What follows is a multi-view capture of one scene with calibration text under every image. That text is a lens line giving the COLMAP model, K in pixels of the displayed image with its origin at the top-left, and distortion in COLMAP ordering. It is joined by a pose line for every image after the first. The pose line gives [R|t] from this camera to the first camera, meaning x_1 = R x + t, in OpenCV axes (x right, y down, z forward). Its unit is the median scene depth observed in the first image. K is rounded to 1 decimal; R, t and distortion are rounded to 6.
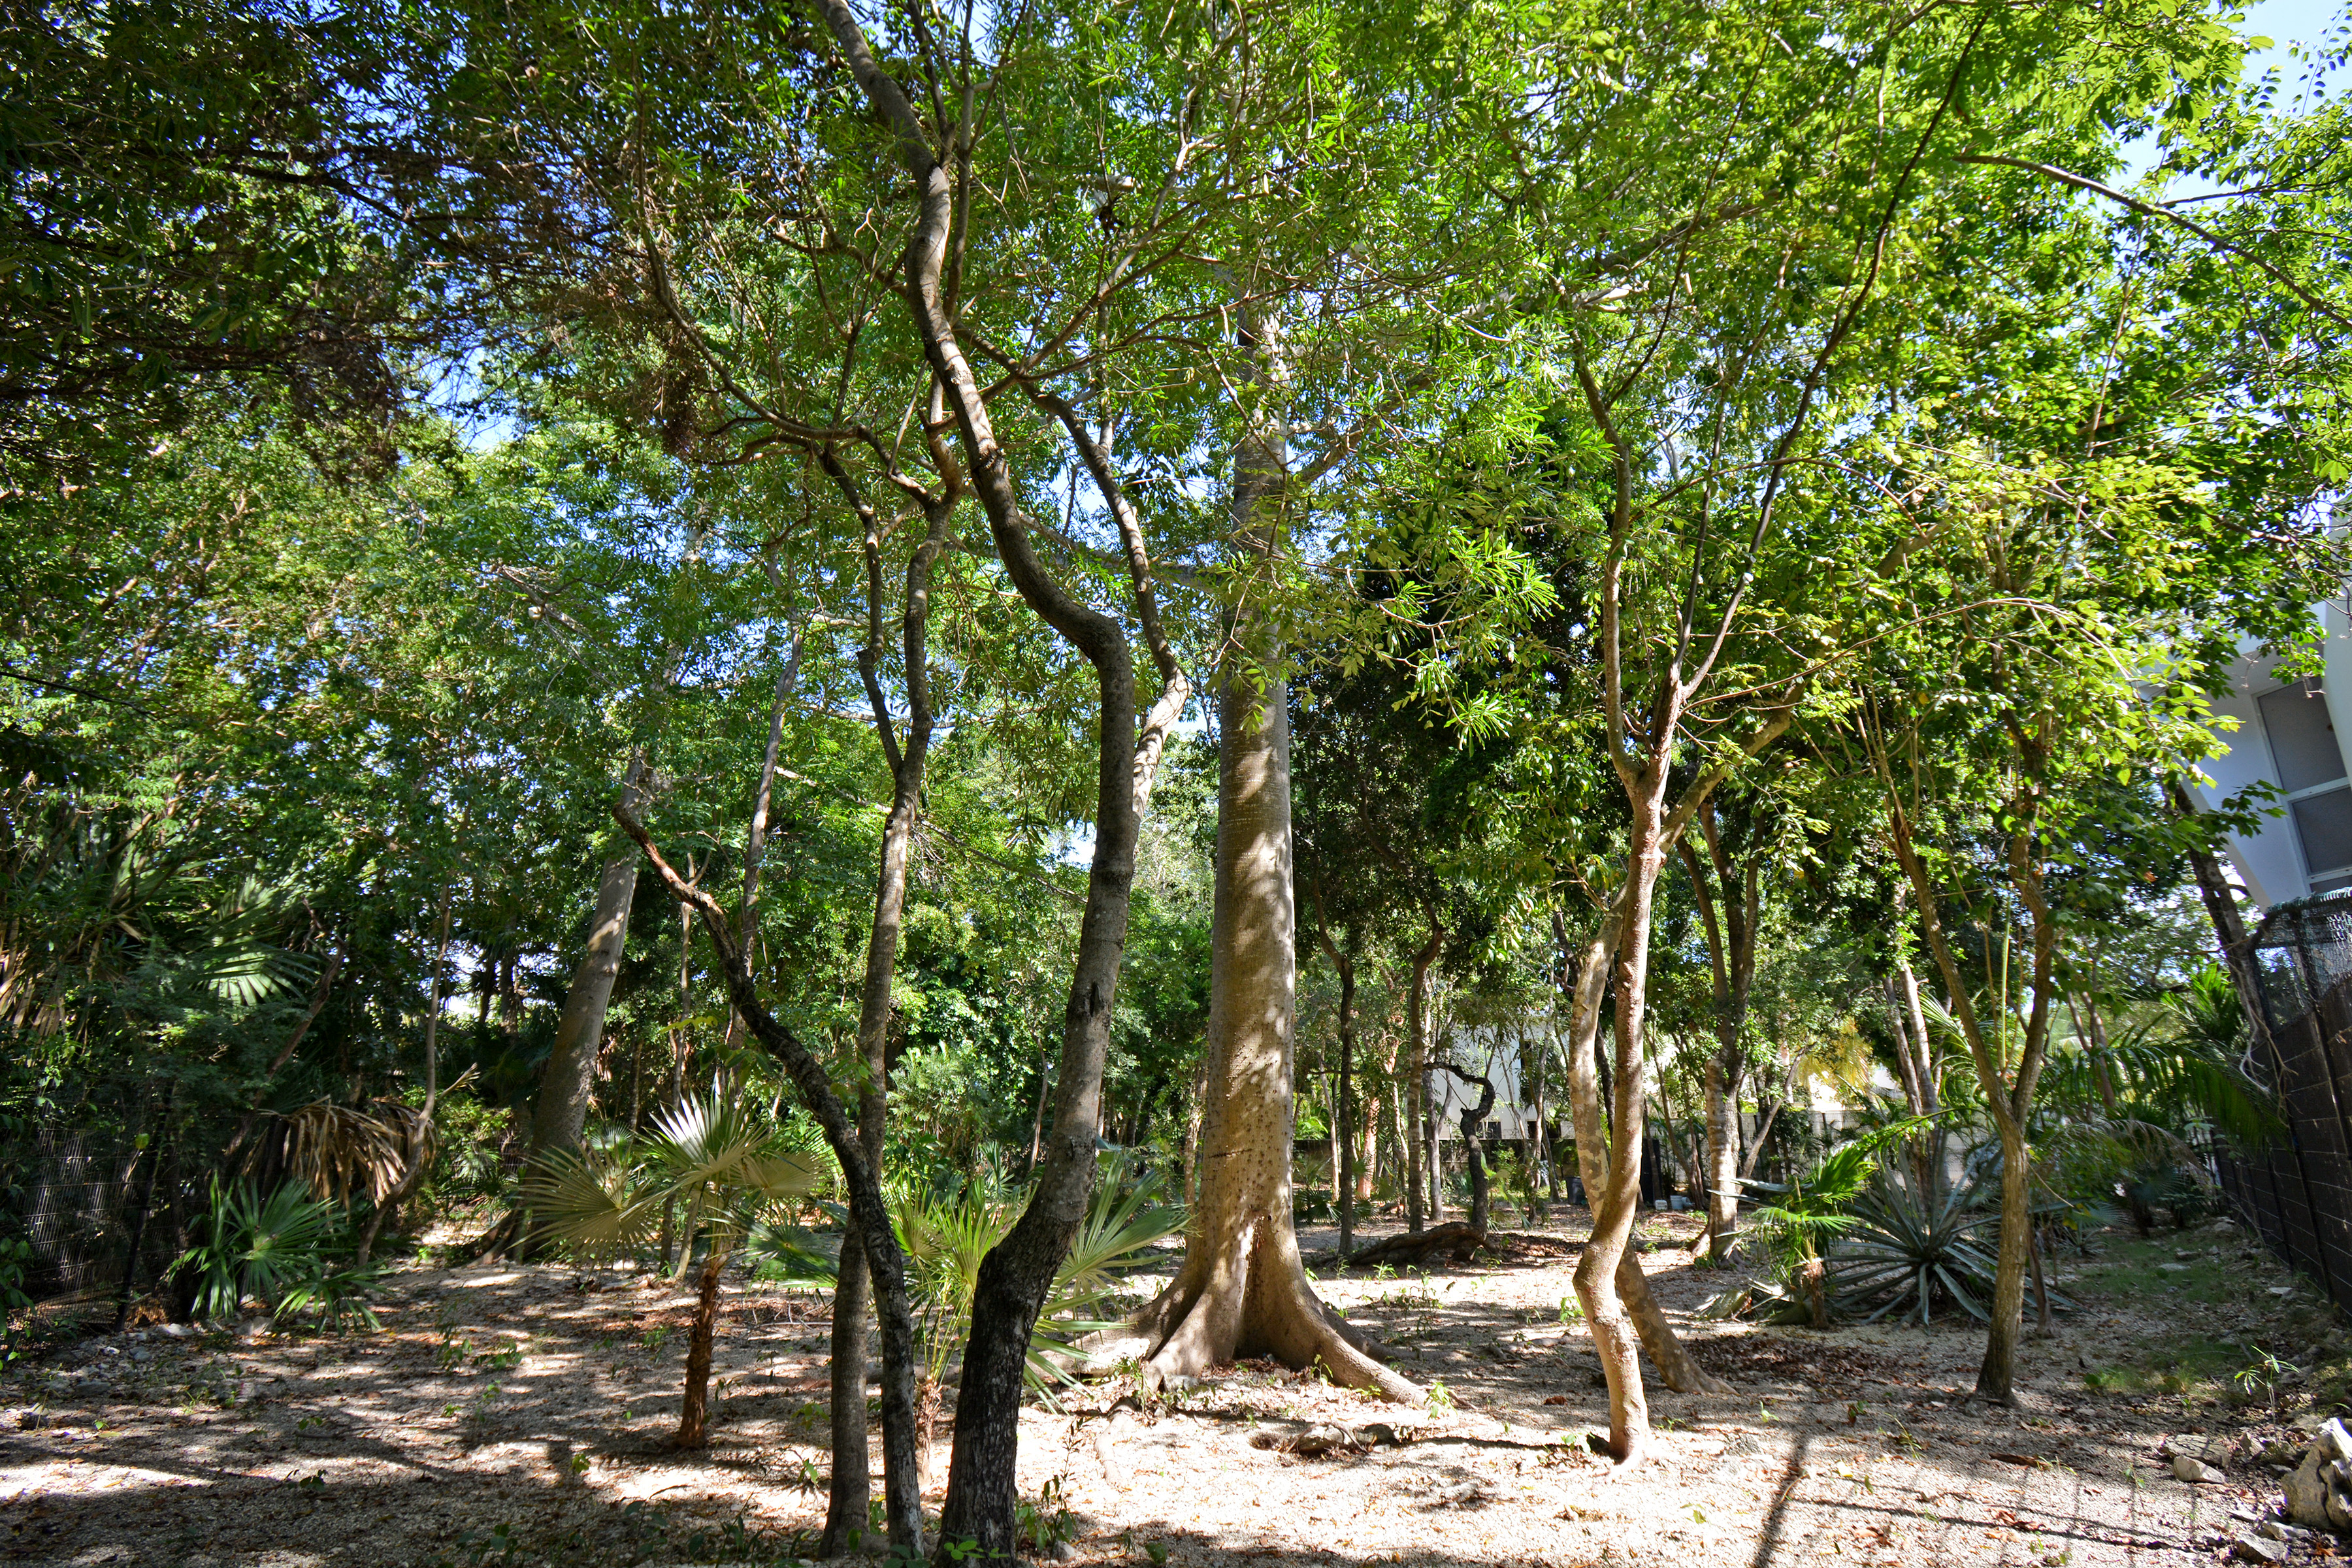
lens RADIAL K [[1166.2, 0, 1201.5], [0, 1166.2, 775.0], [0, 0, 1]] dist [0.028089, -0.031167]
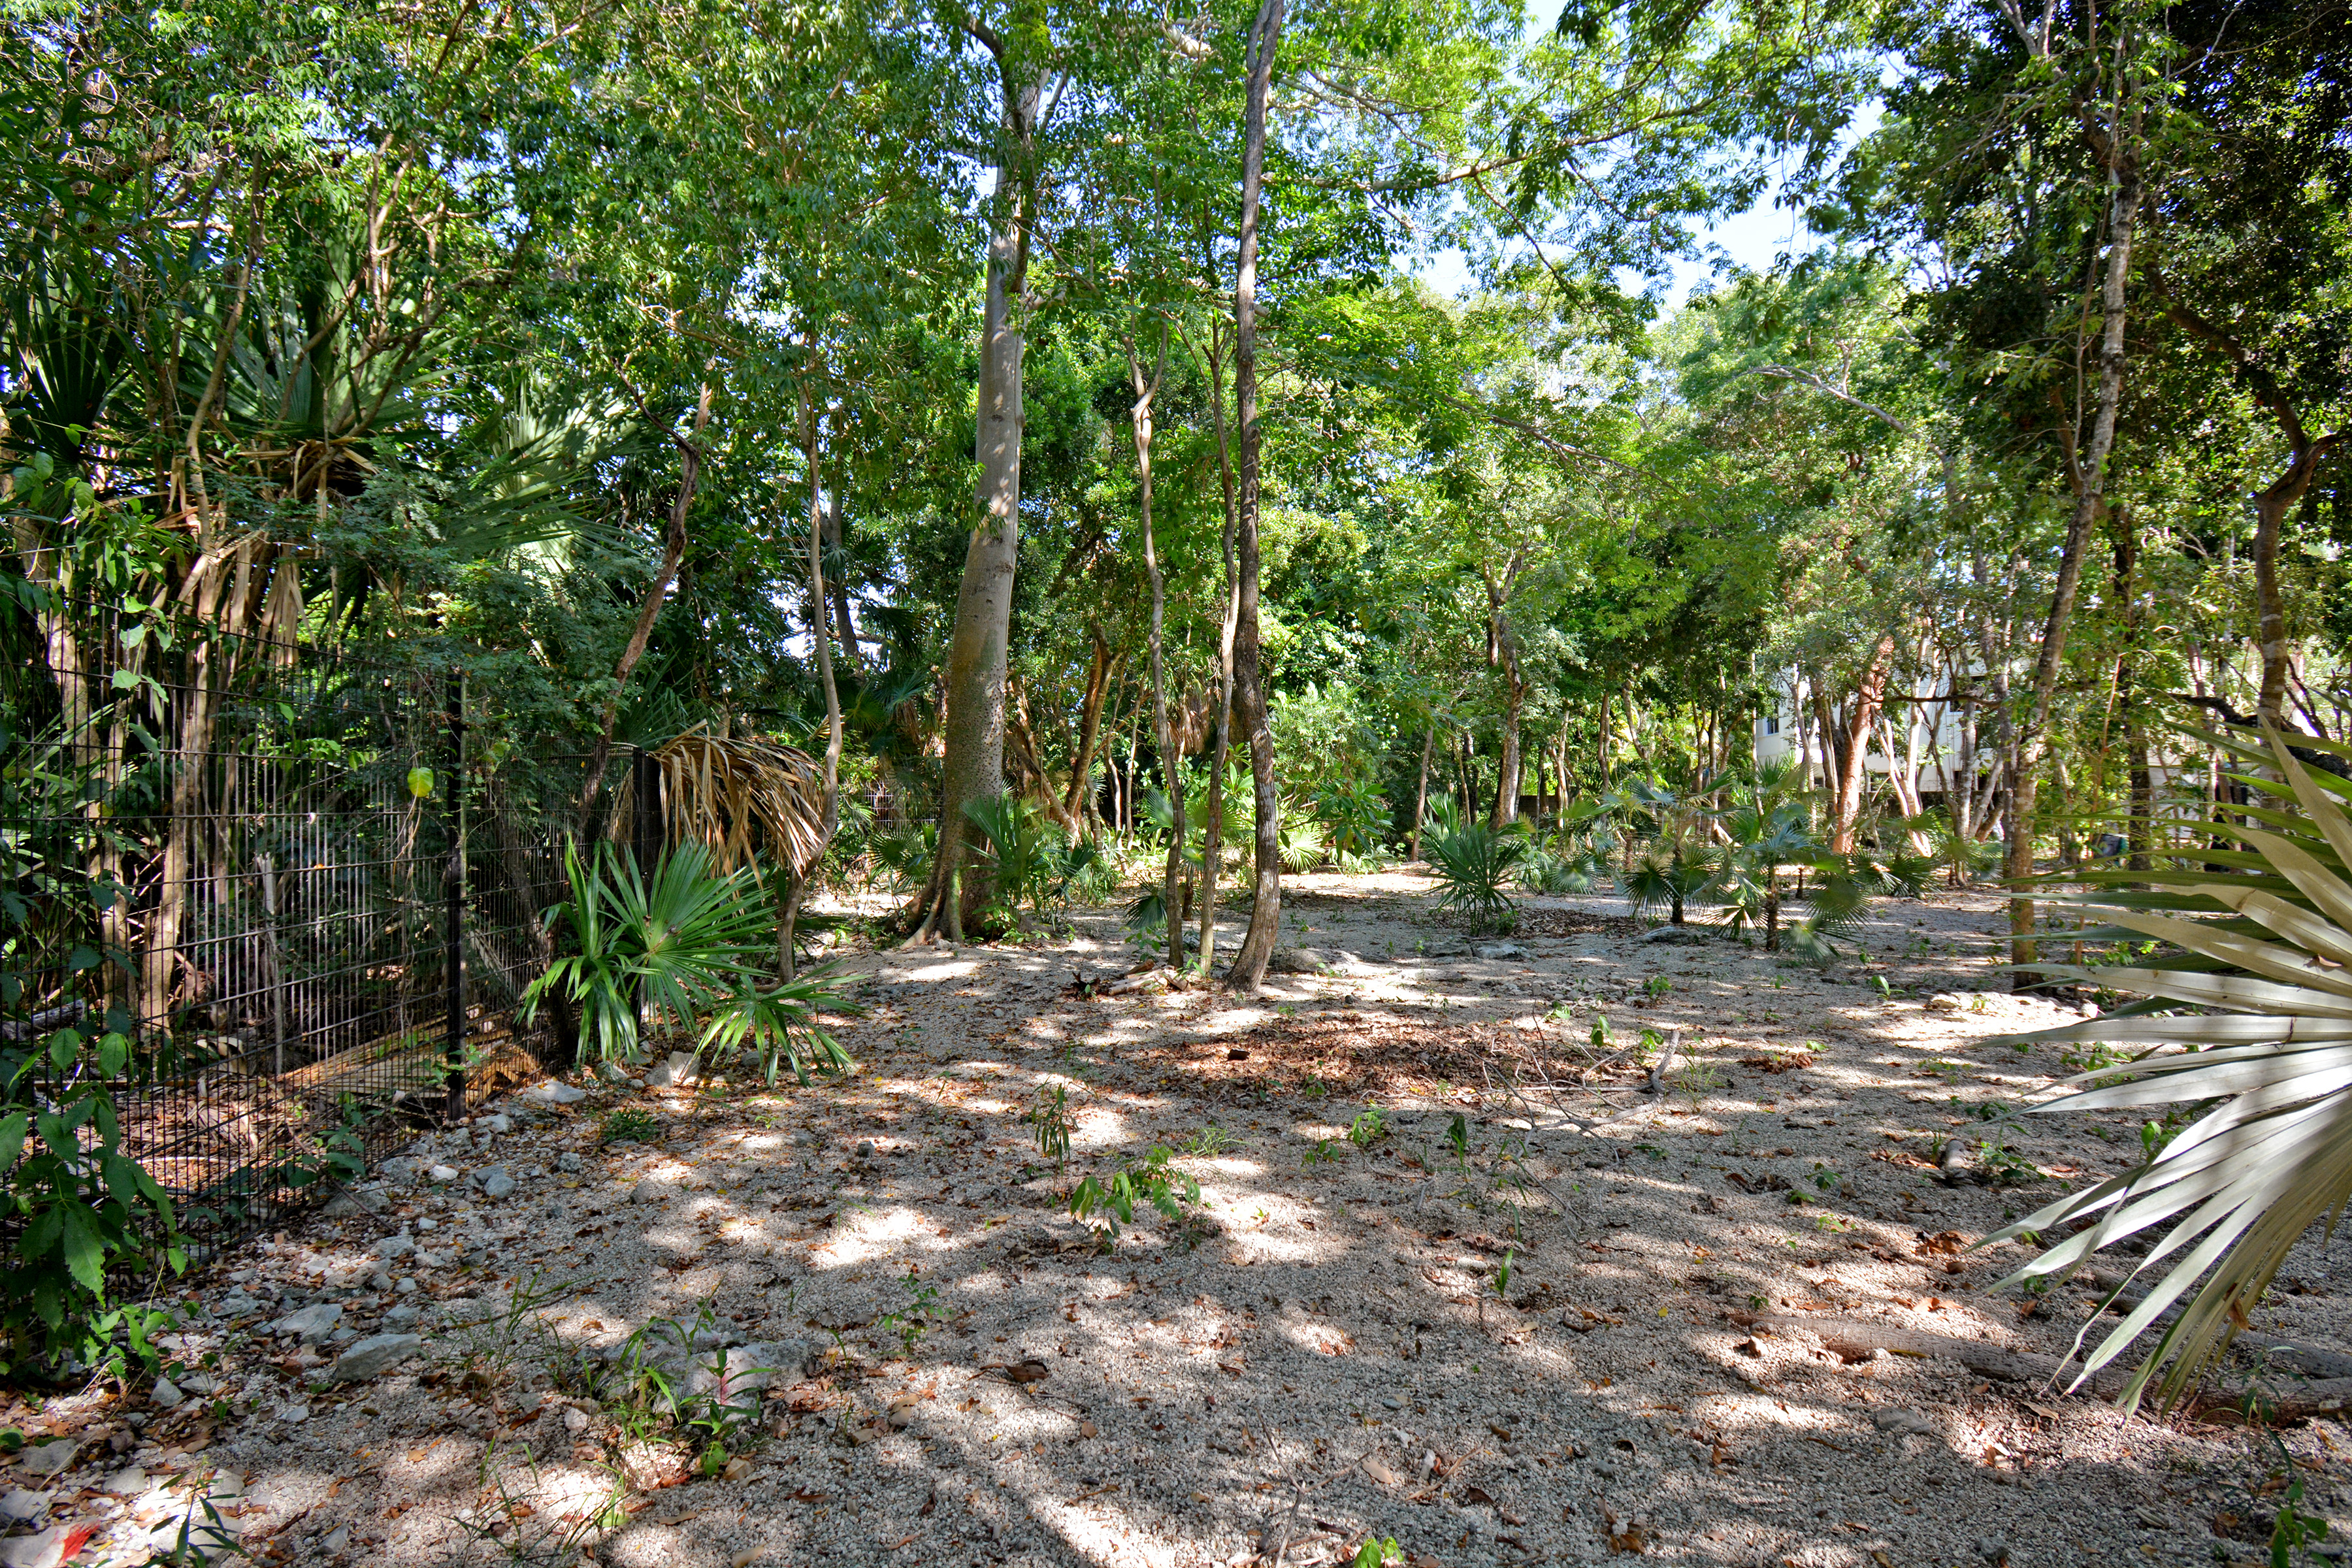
lens RADIAL K [[1166.2, 0, 1201.5], [0, 1166.2, 775.0], [0, 0, 1]] dist [0.028089, -0.031167]
pose [[0.982053, -0.007192, -0.188469, -0.149074], [0.059429, 0.960168, 0.273029, 0.059574], [0.178998, -0.279329, 0.943364, 0.180822]]
